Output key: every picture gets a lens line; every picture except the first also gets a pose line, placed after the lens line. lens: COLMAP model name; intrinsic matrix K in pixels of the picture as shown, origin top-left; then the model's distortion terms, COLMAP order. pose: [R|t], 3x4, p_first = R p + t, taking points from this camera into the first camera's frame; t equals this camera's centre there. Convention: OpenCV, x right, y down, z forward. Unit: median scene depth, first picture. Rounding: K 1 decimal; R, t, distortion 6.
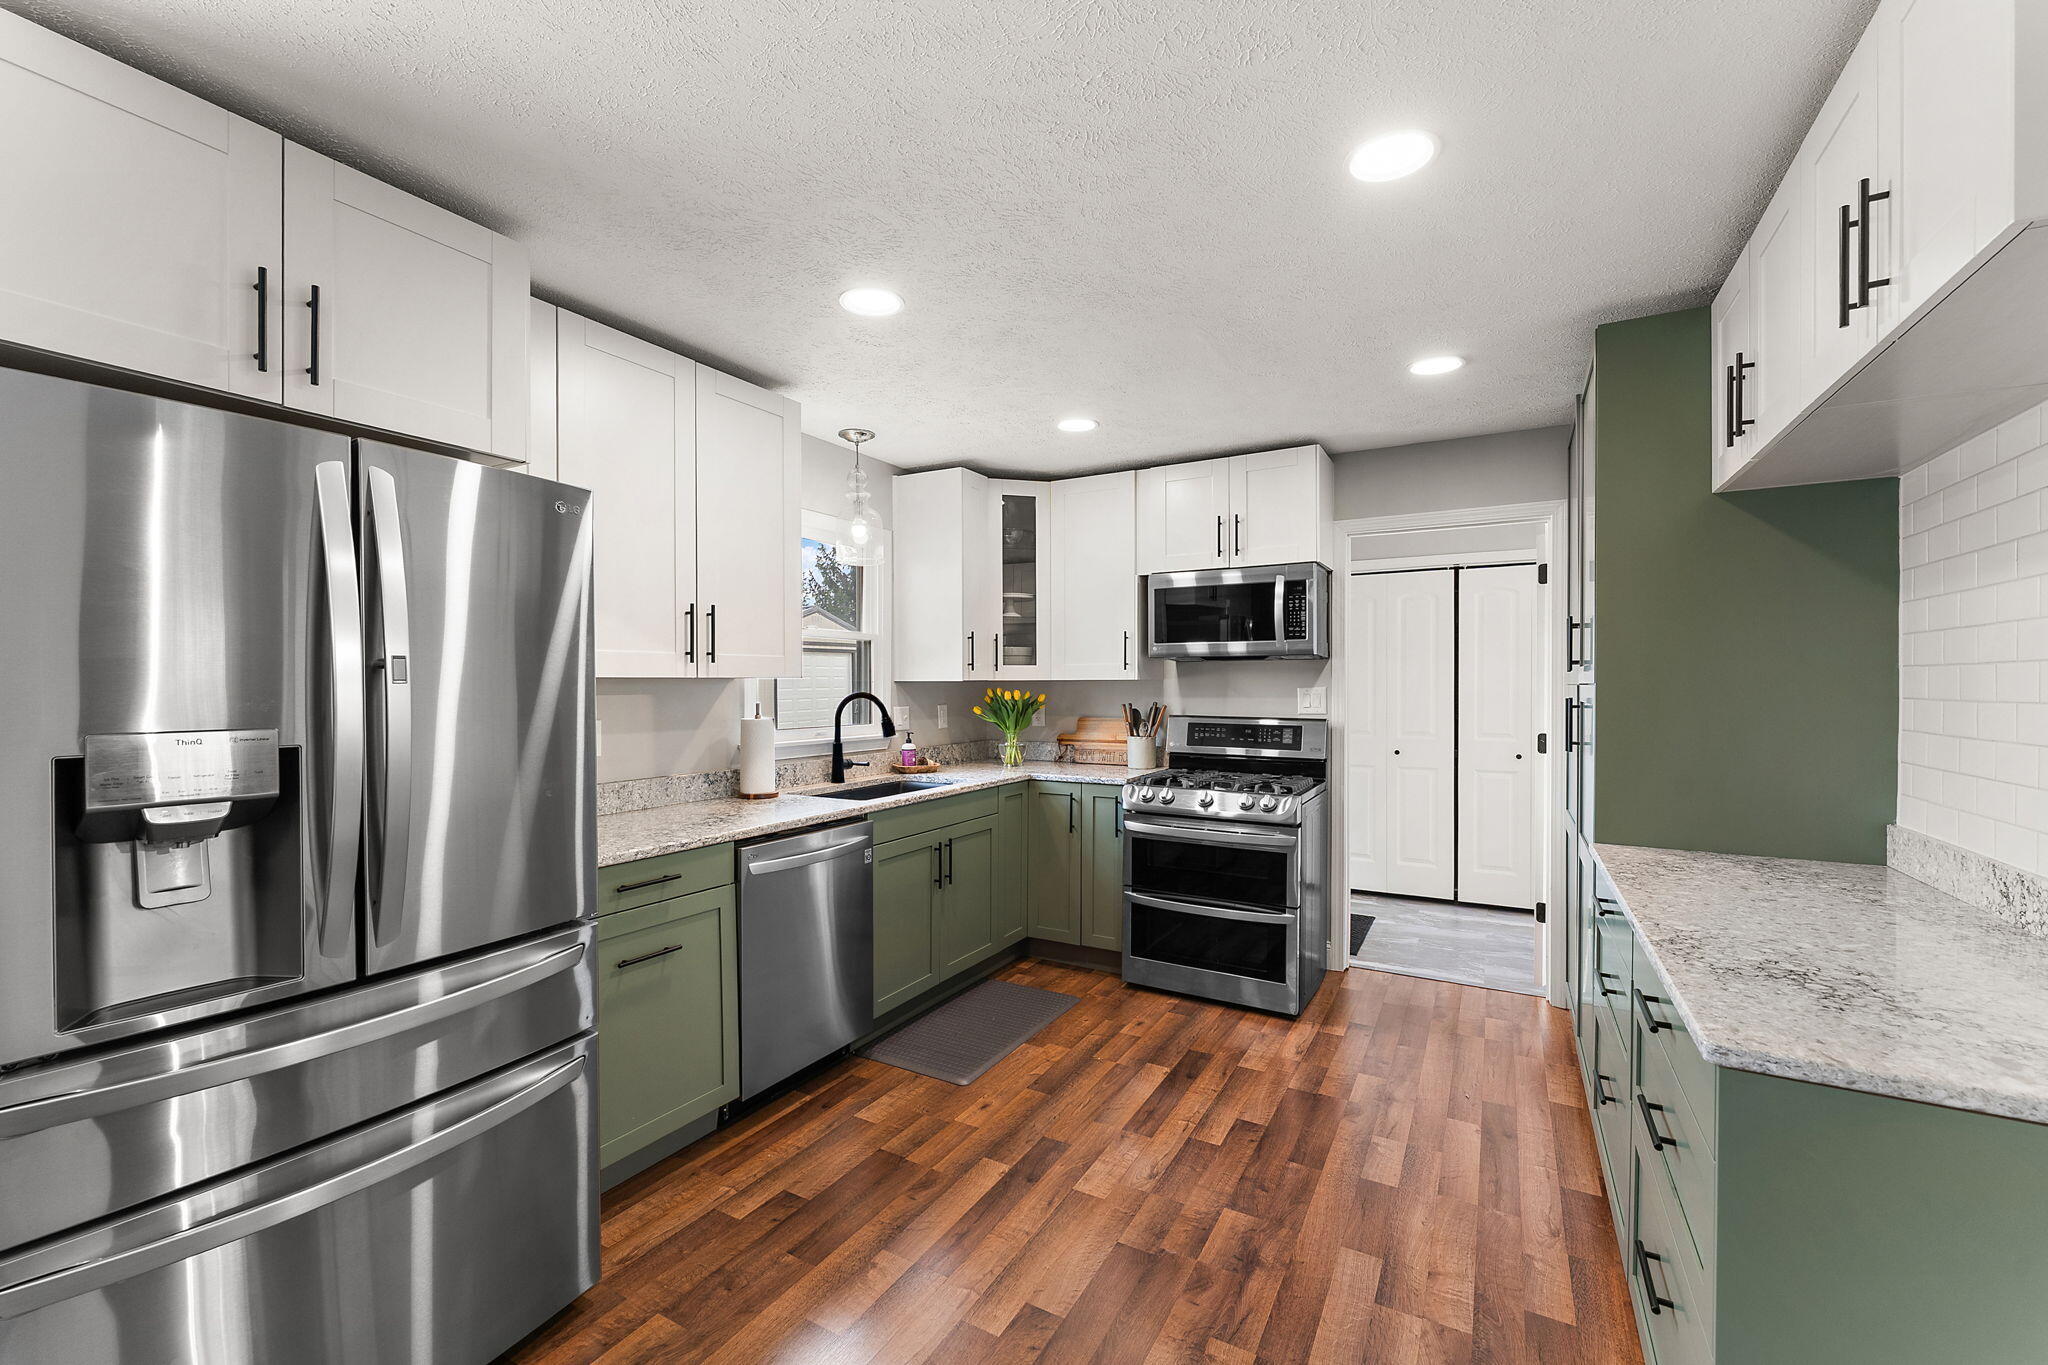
lens RADIAL K [[843.3, 0, 1016.7], [0, 843.3, 689.4], [0, 0, 1]] dist [0.001139, -0.000330]
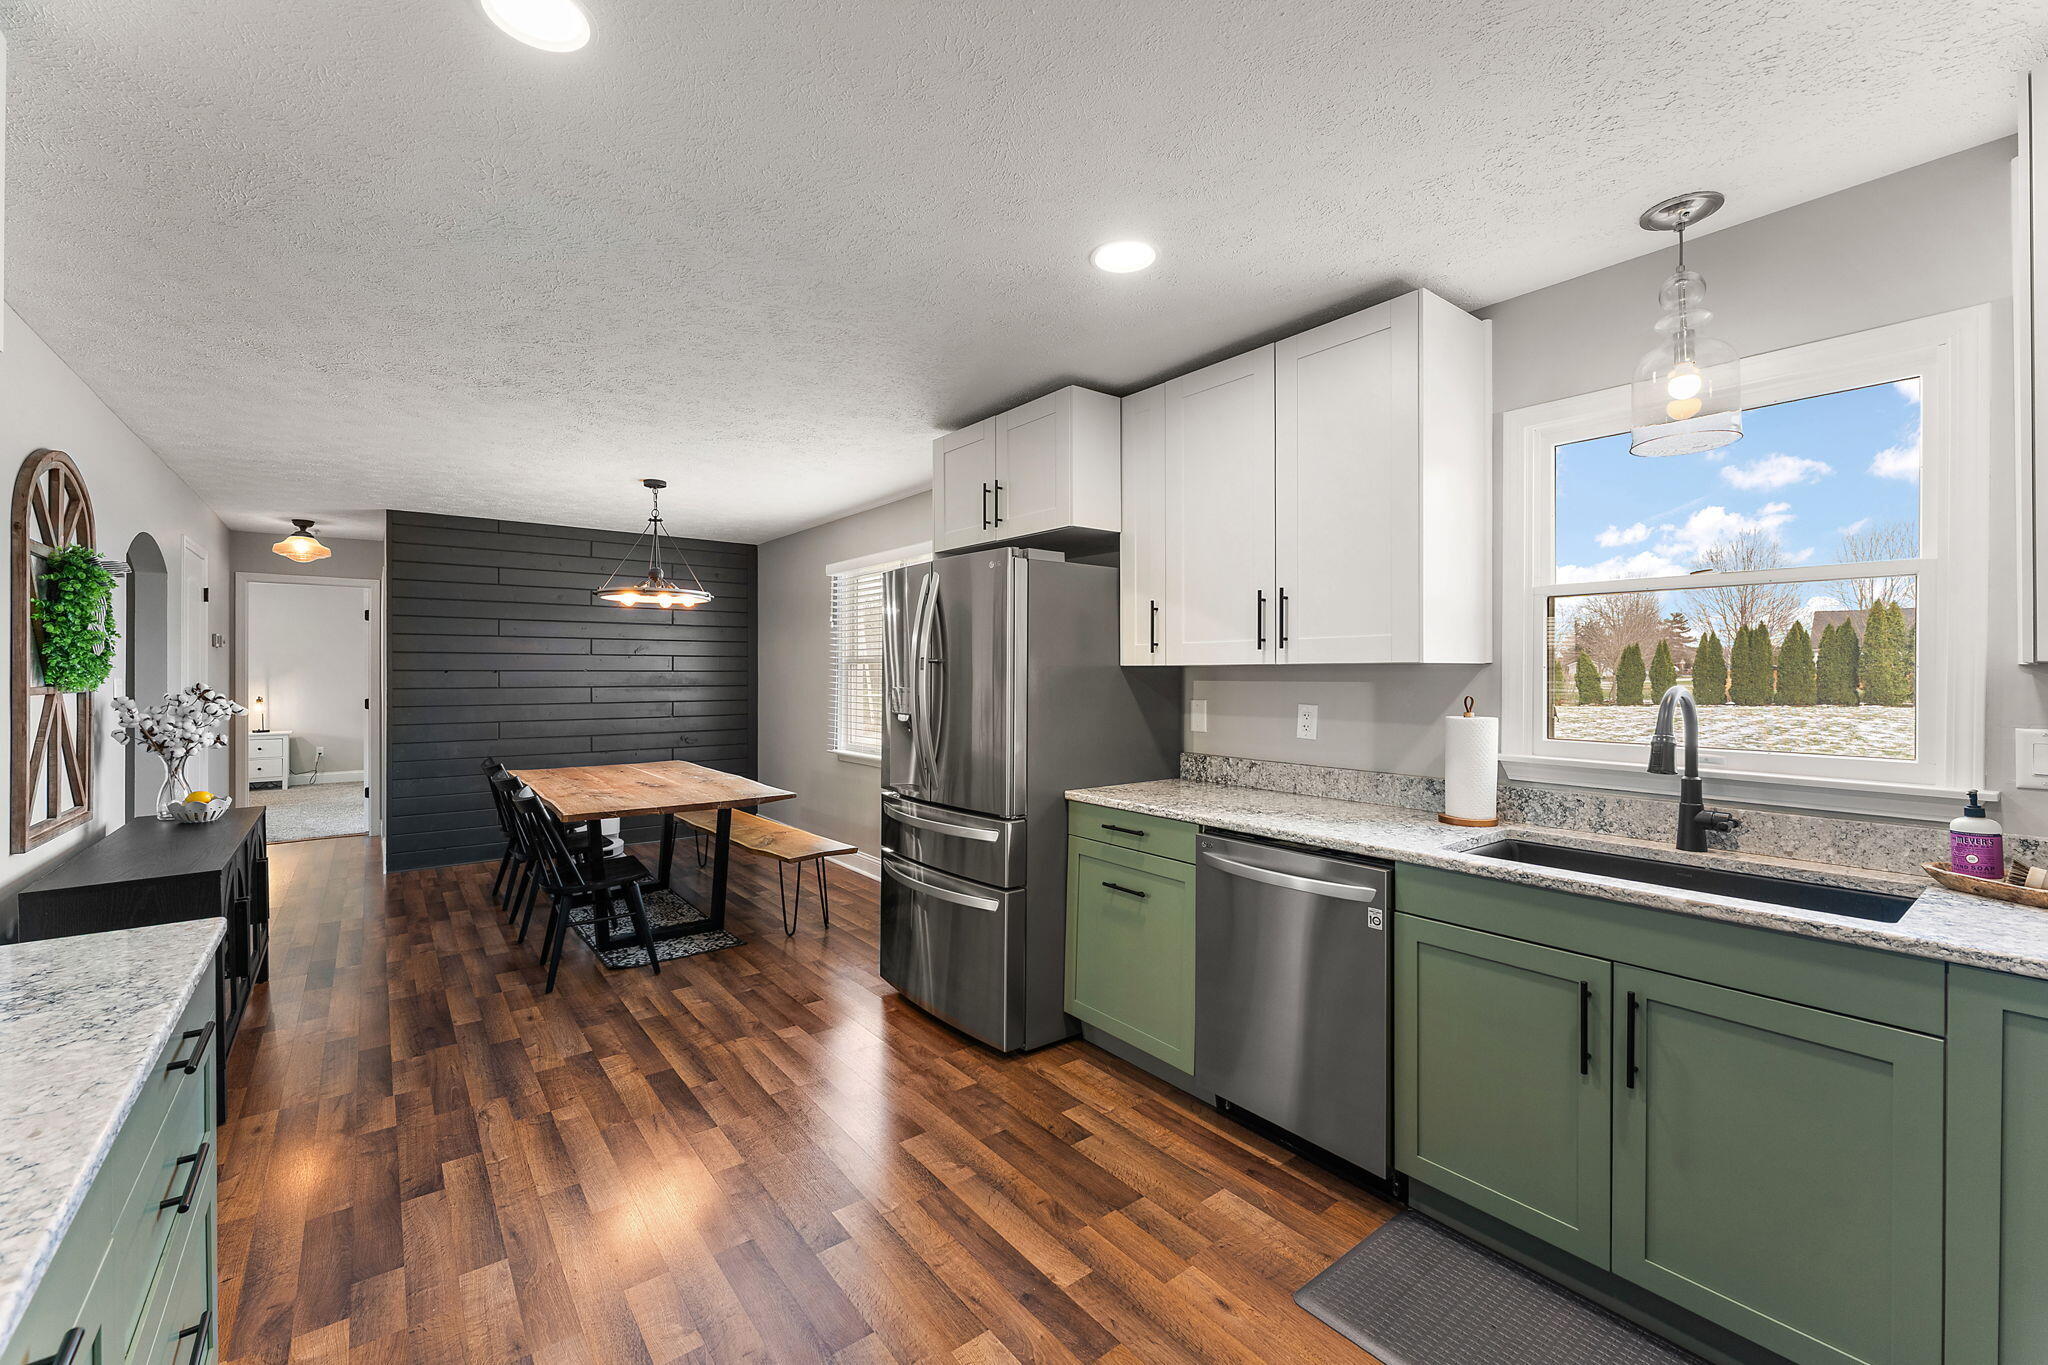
lens RADIAL K [[839.0, 0, 1014.6], [0, 839.0, 671.8], [0, 0, 1]] dist [0.000380, -0.000257]
pose [[-0.383845, 0.000656, -0.923397, 0.467579], [-0.007593, 0.999964, 0.003867, -0.004944], [0.923366, 0.008496, -0.383827, 0.805291]]
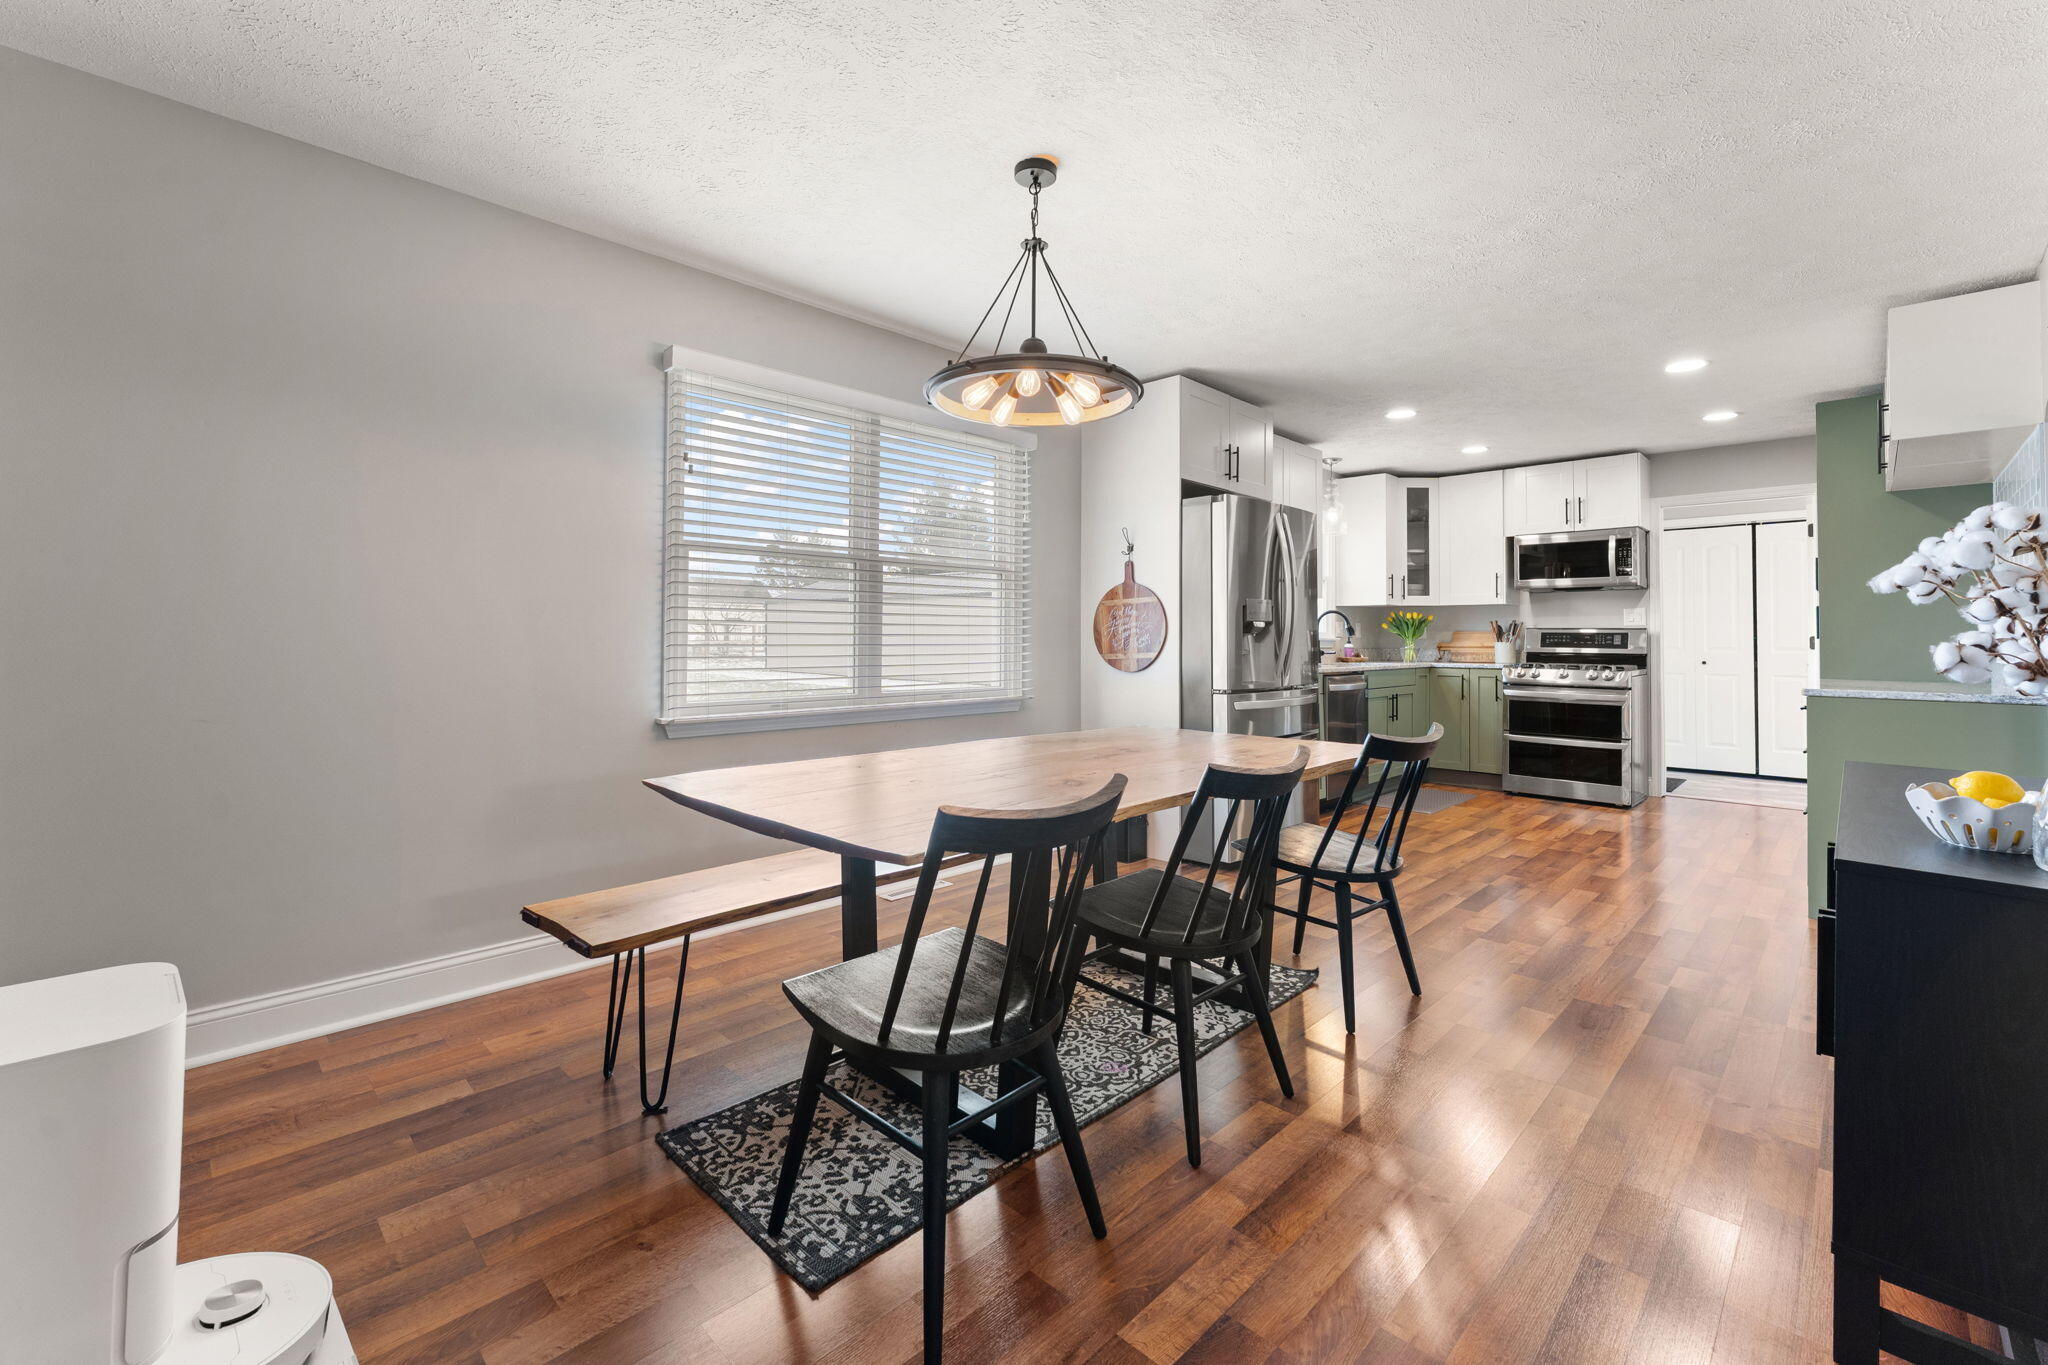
lens RADIAL K [[860.3, 0, 1026.1], [0, 860.3, 623.7], [0, 0, 1]] dist [0.000163, 0.000056]
pose [[0.968165, 0.001341, -0.250308, -0.348726], [-0.008203, 0.999618, -0.026375, 0.081855], [0.250178, 0.027588, 0.967807, -0.833234]]
